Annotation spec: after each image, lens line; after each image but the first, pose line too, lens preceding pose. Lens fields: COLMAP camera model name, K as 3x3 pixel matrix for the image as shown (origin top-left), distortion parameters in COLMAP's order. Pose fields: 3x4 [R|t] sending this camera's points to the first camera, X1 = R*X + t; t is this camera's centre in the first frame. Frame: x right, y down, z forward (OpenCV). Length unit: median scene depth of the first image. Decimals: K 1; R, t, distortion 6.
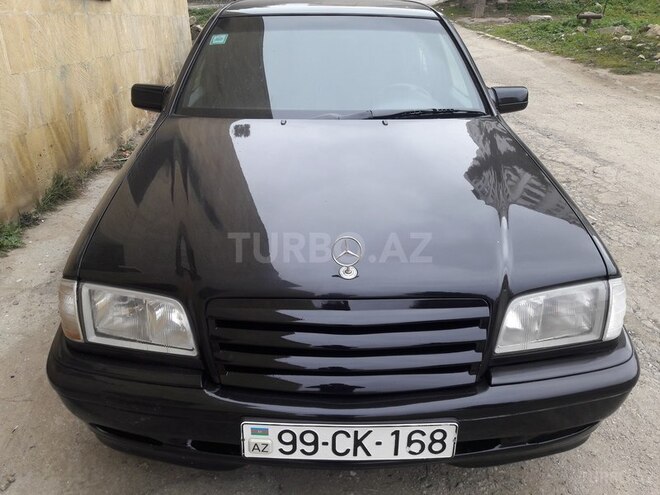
lens RADIAL K [[538.1, 0, 324.2], [0, 538.1, 248.4], [0, 0, 1]] dist [0.032574, -0.066435]
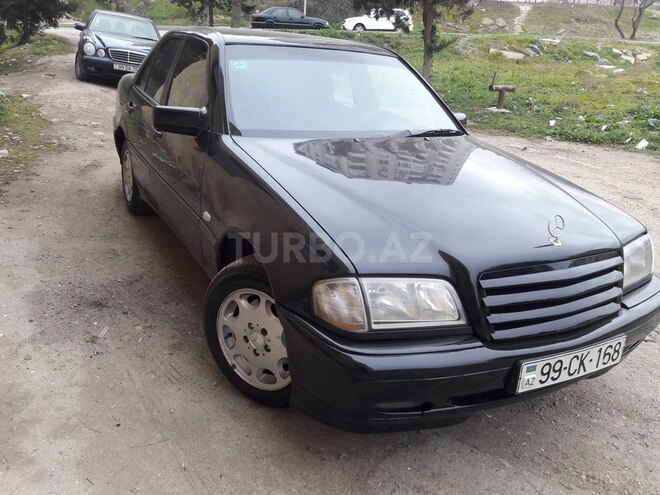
lens RADIAL K [[546.2, 0, 328.7], [0, 546.2, 245.4], [0, 0, 1]] dist [-0.001325, -0.011575]
pose [[0.881632, -0.098088, 0.461632, -1.114286], [0.124138, 0.991916, -0.026317, 0.016732], [-0.455318, 0.080508, 0.886681, 0.028575]]
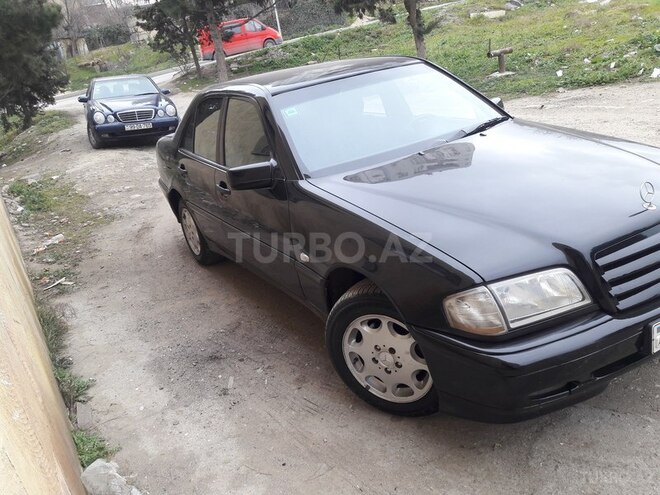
lens RADIAL K [[538.1, 0, 324.2], [0, 538.1, 248.4], [0, 0, 1]] dist [0.032574, -0.066435]
pose [[0.854147, -0.314536, 0.414124, -1.351232], [0.359471, 0.932569, -0.033116, -0.116512], [-0.375783, 0.177152, 0.909618, 0.020752]]
